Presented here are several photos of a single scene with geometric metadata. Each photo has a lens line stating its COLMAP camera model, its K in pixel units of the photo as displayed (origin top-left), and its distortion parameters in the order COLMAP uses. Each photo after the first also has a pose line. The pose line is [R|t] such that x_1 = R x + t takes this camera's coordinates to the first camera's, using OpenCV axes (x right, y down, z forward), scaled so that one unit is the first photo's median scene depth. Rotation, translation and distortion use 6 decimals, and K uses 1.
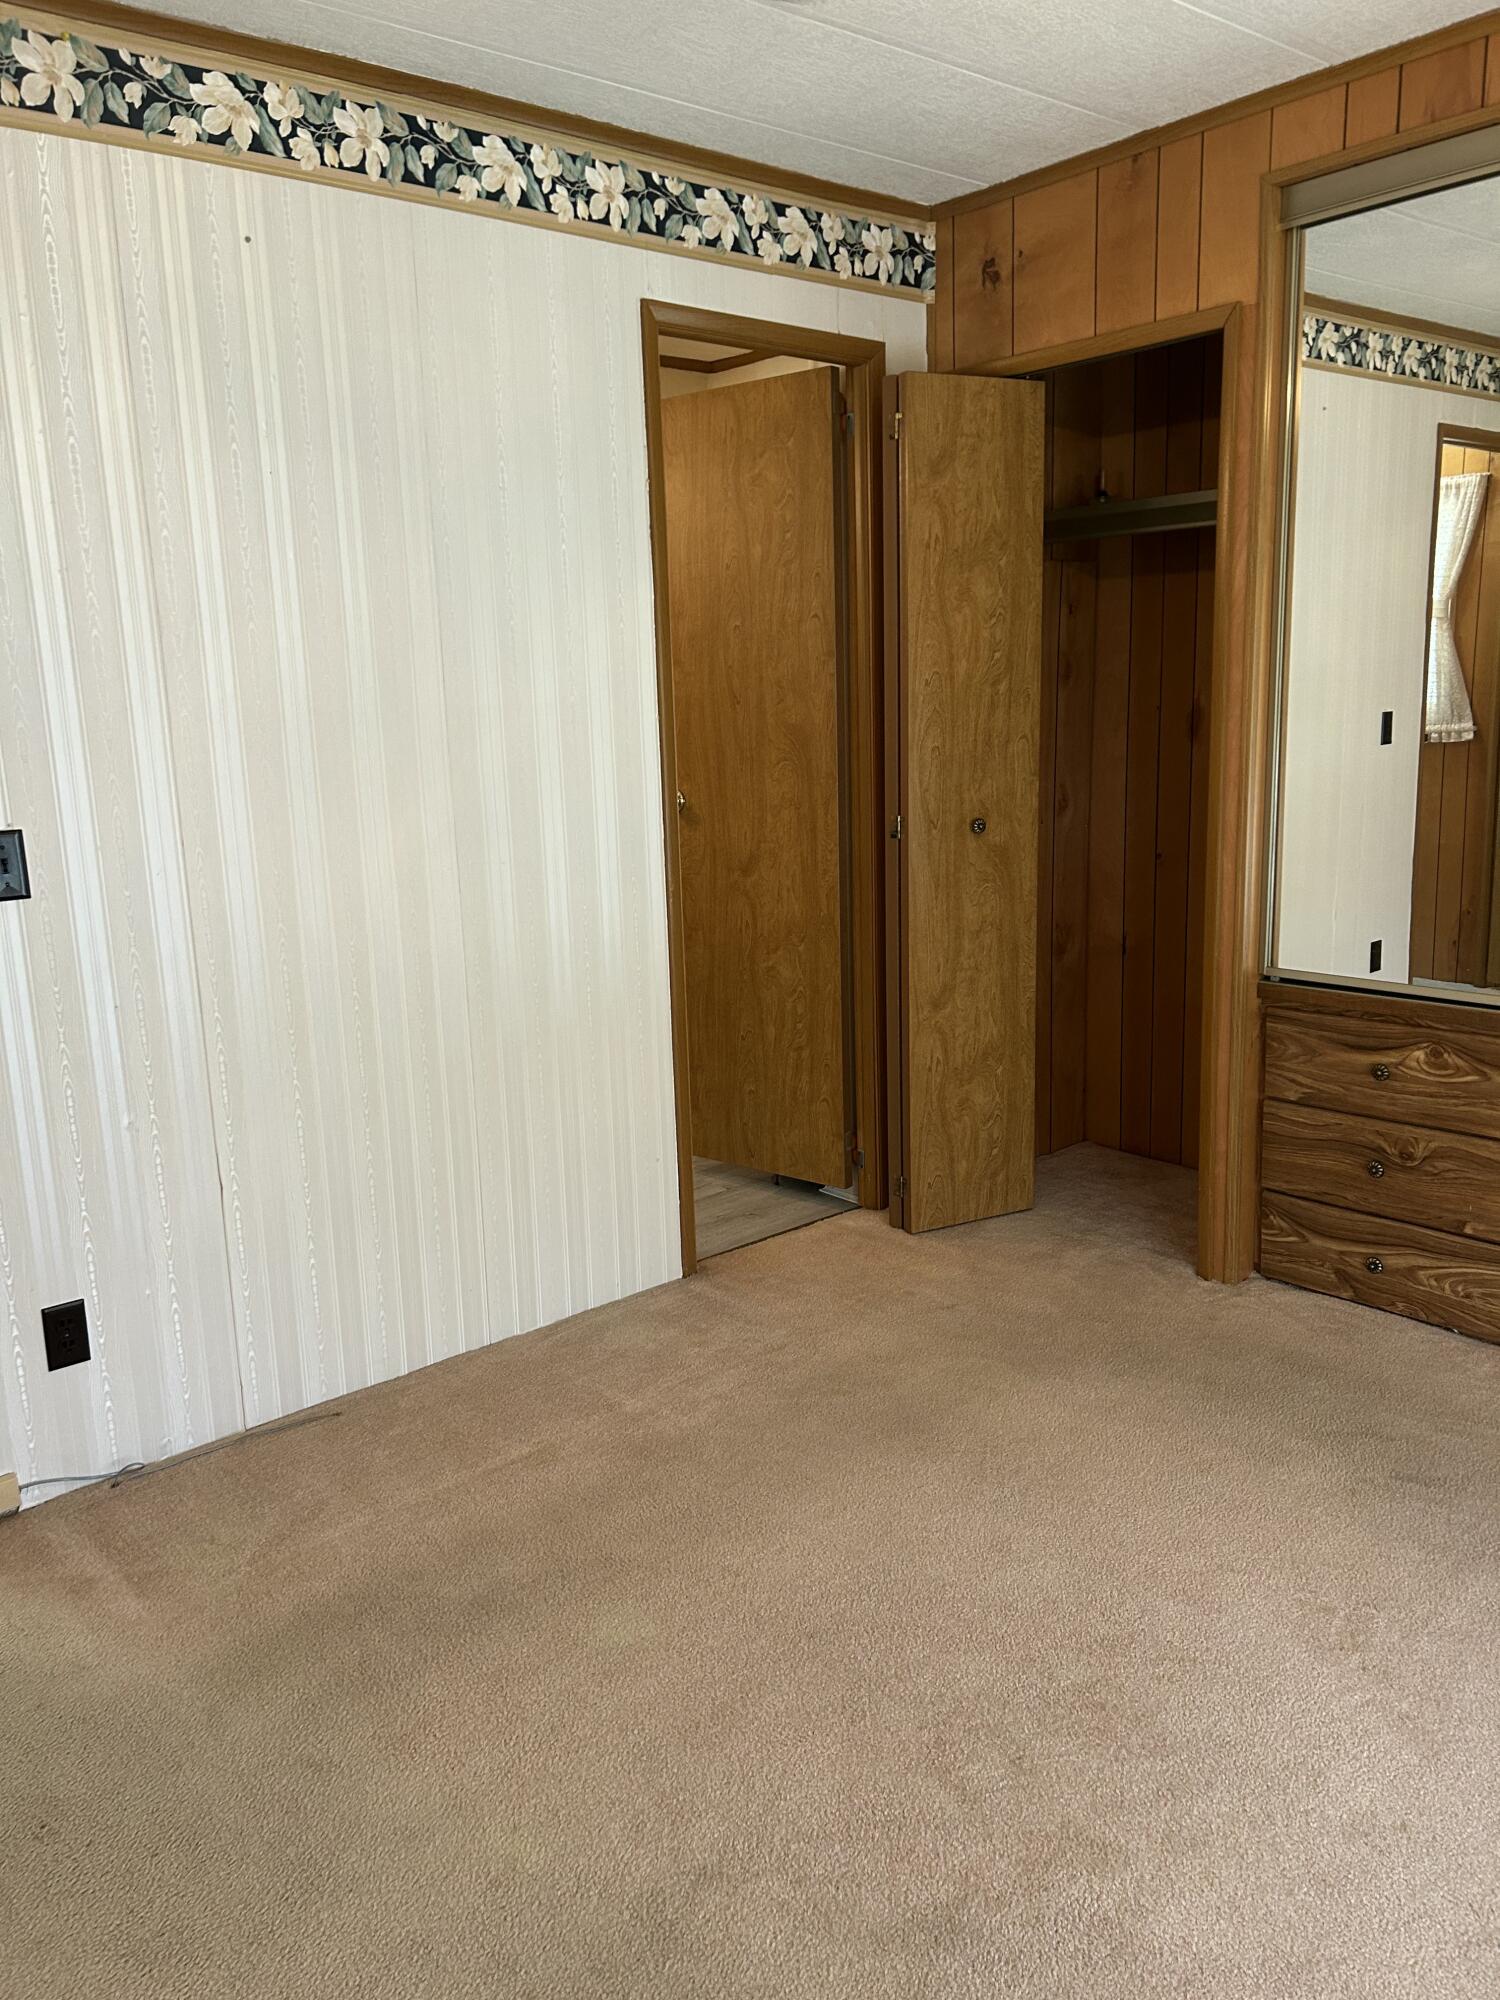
lens RADIAL K [[1504.8, 0, 746.1], [0, 1504.8, 997.4], [0, 0, 1]] dist [0.057186, -0.071496]
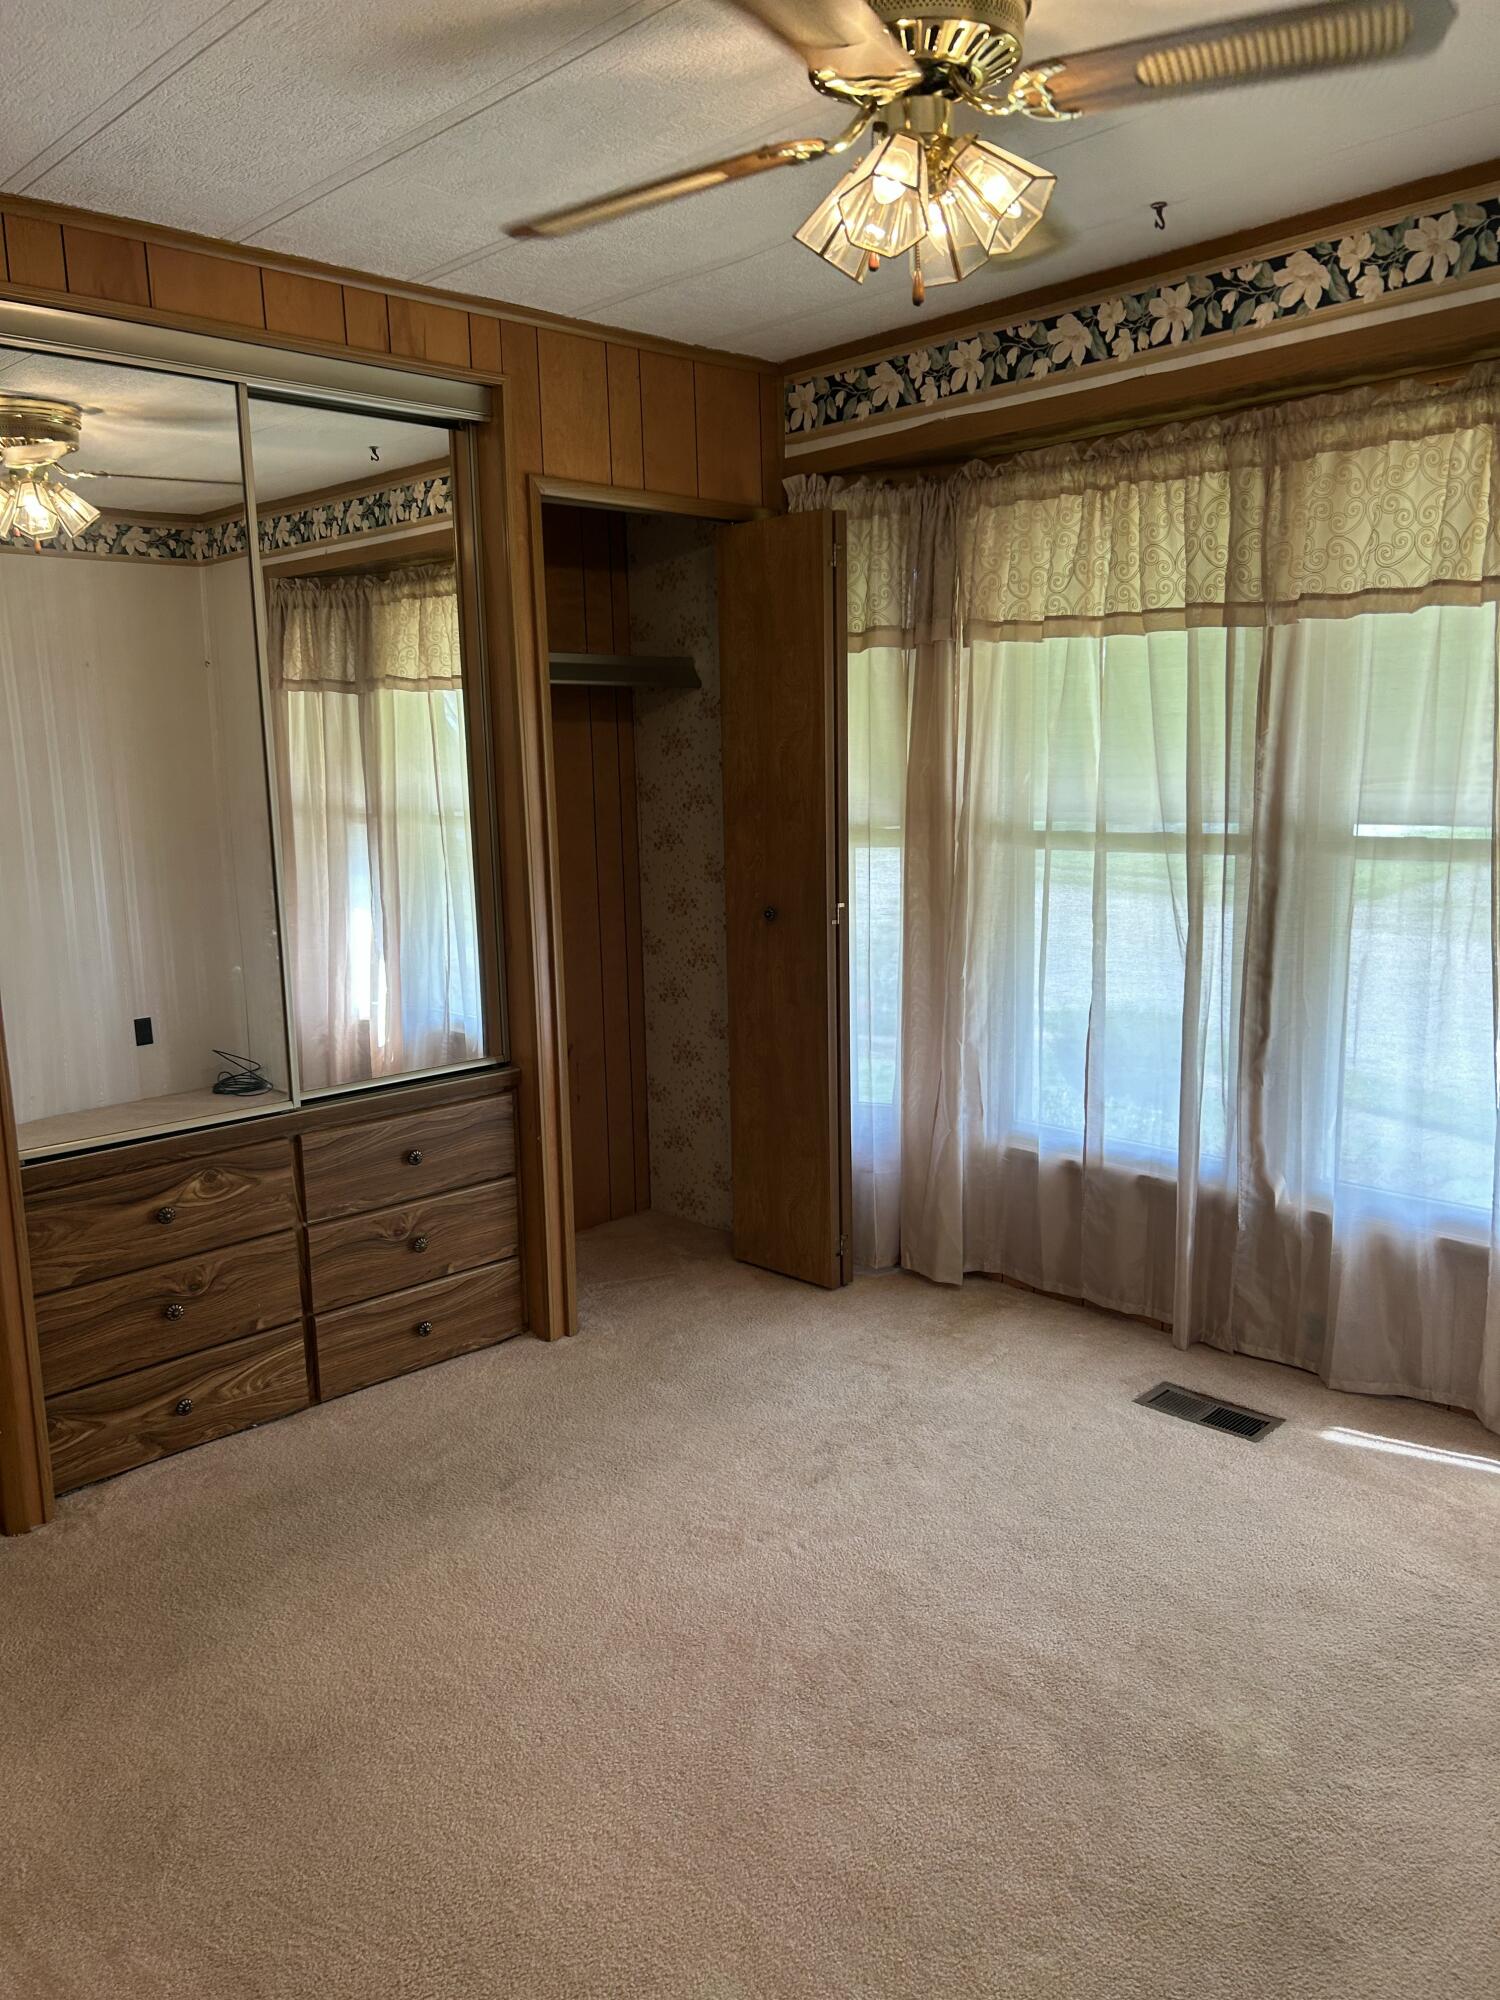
lens RADIAL K [[1504.8, 0, 747.6], [0, 1504.8, 999.0], [0, 0, 1]] dist [0.057186, -0.071496]
pose [[-0.051972, -0.124694, 0.990833, -0.567322], [0.223018, 0.965668, 0.133225, -0.134363], [-0.973428, 0.227898, -0.022379, 0.609953]]
